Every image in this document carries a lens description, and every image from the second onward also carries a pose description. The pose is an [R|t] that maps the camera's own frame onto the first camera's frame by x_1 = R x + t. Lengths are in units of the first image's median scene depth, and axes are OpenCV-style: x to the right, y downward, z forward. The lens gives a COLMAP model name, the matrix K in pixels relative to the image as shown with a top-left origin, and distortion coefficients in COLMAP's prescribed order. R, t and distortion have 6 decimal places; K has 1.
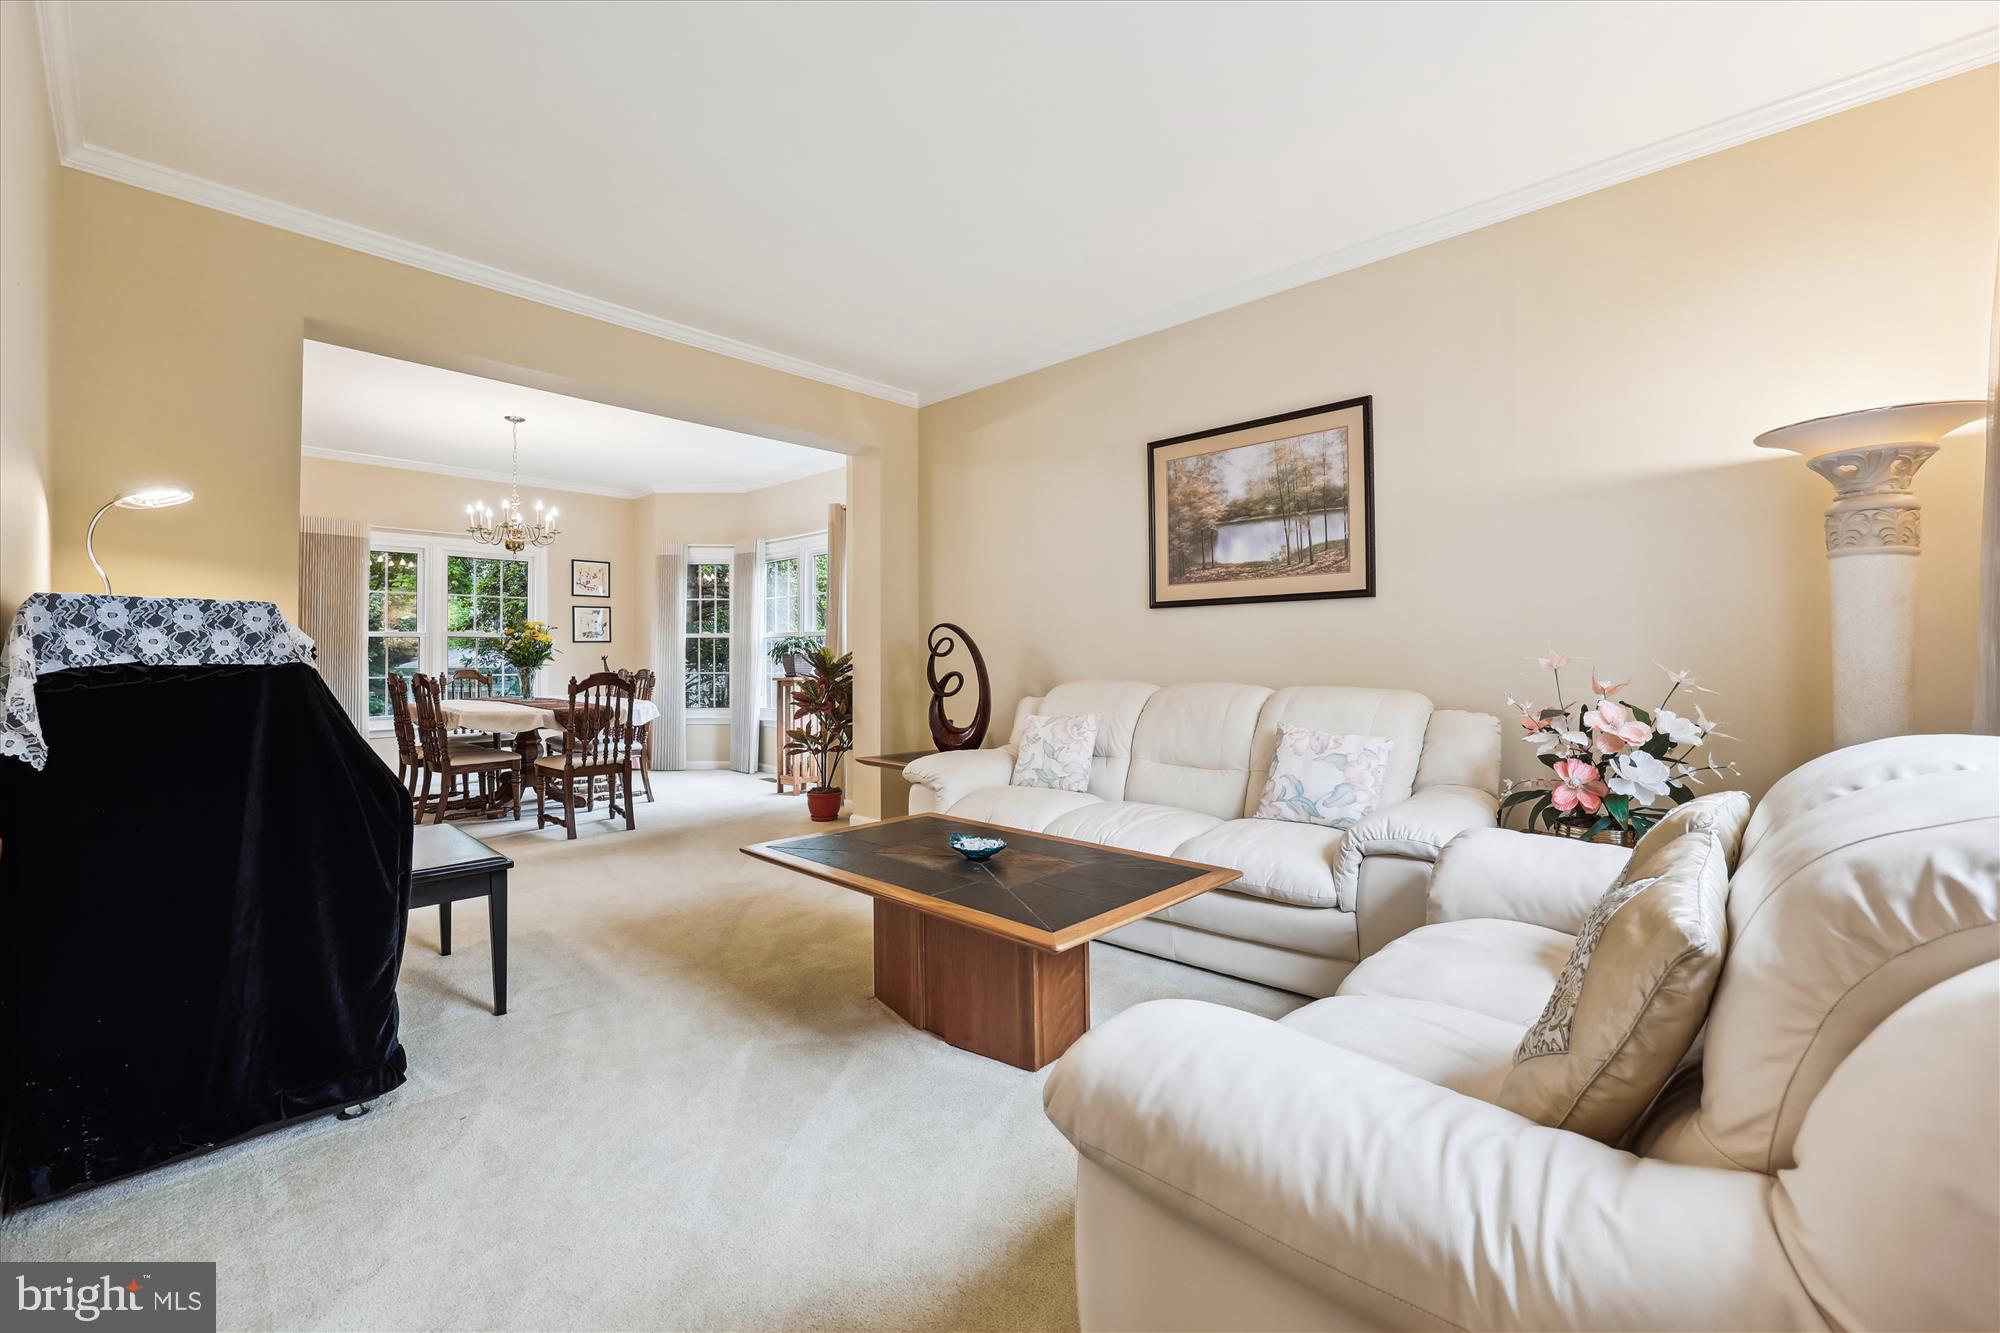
lens RADIAL K [[819.8, 0, 997.0], [0, 819.8, 646.7], [0, 0, 1]] dist [0.000358, 0.000272]
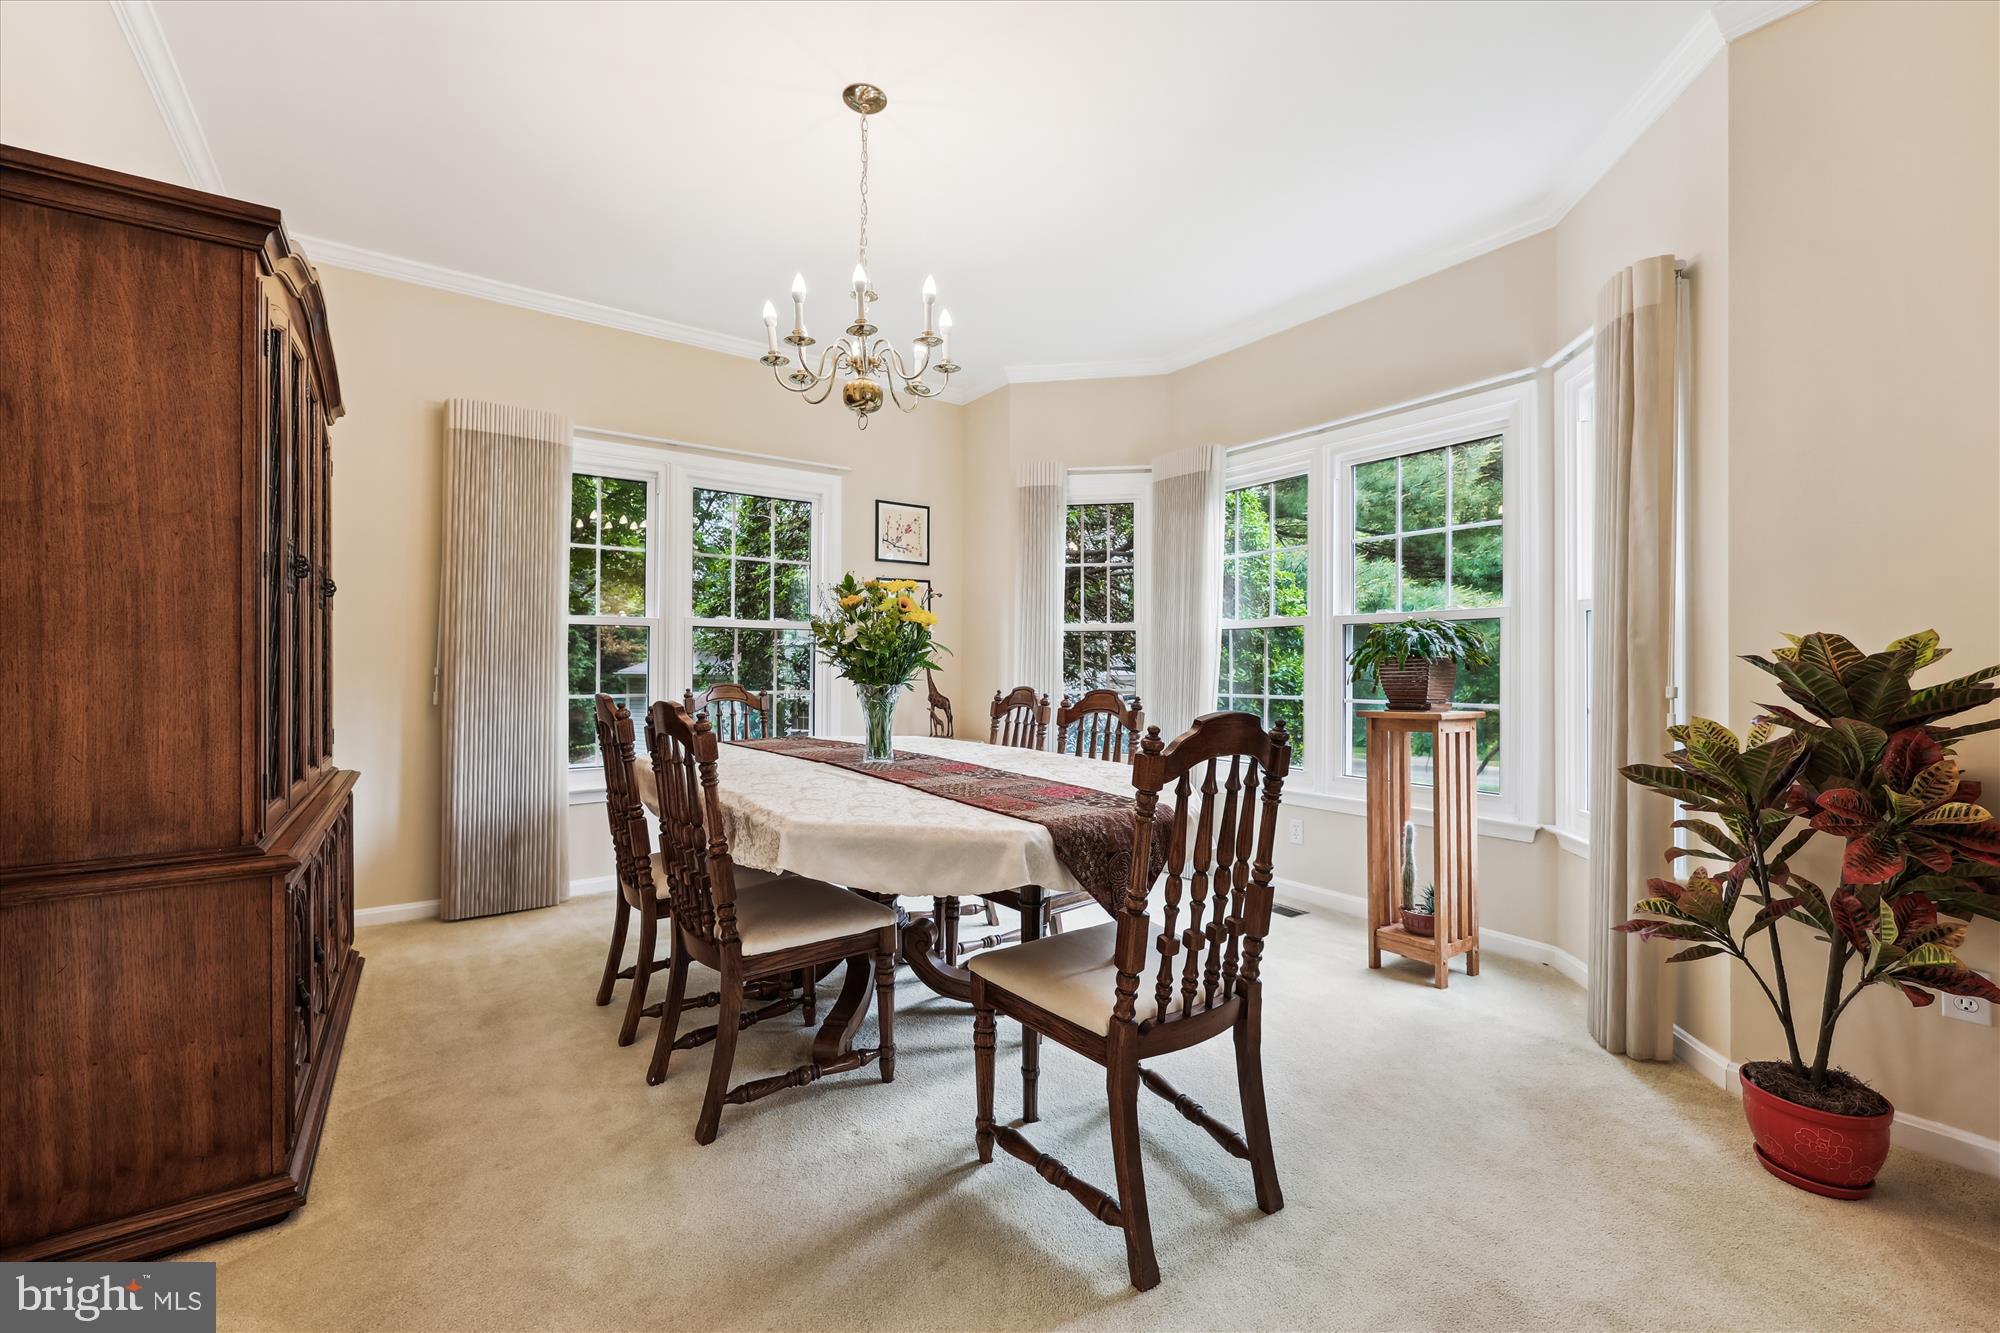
lens RADIAL K [[819.8, 0, 1011.6], [0, 819.8, 658.9], [0, 0, 1]] dist [0.000358, 0.000272]
pose [[0.983218, 0.005619, -0.182348, -0.392345], [-0.004735, 0.999975, 0.005282, 0.008034], [0.182373, -0.004330, 0.983220, 0.538507]]
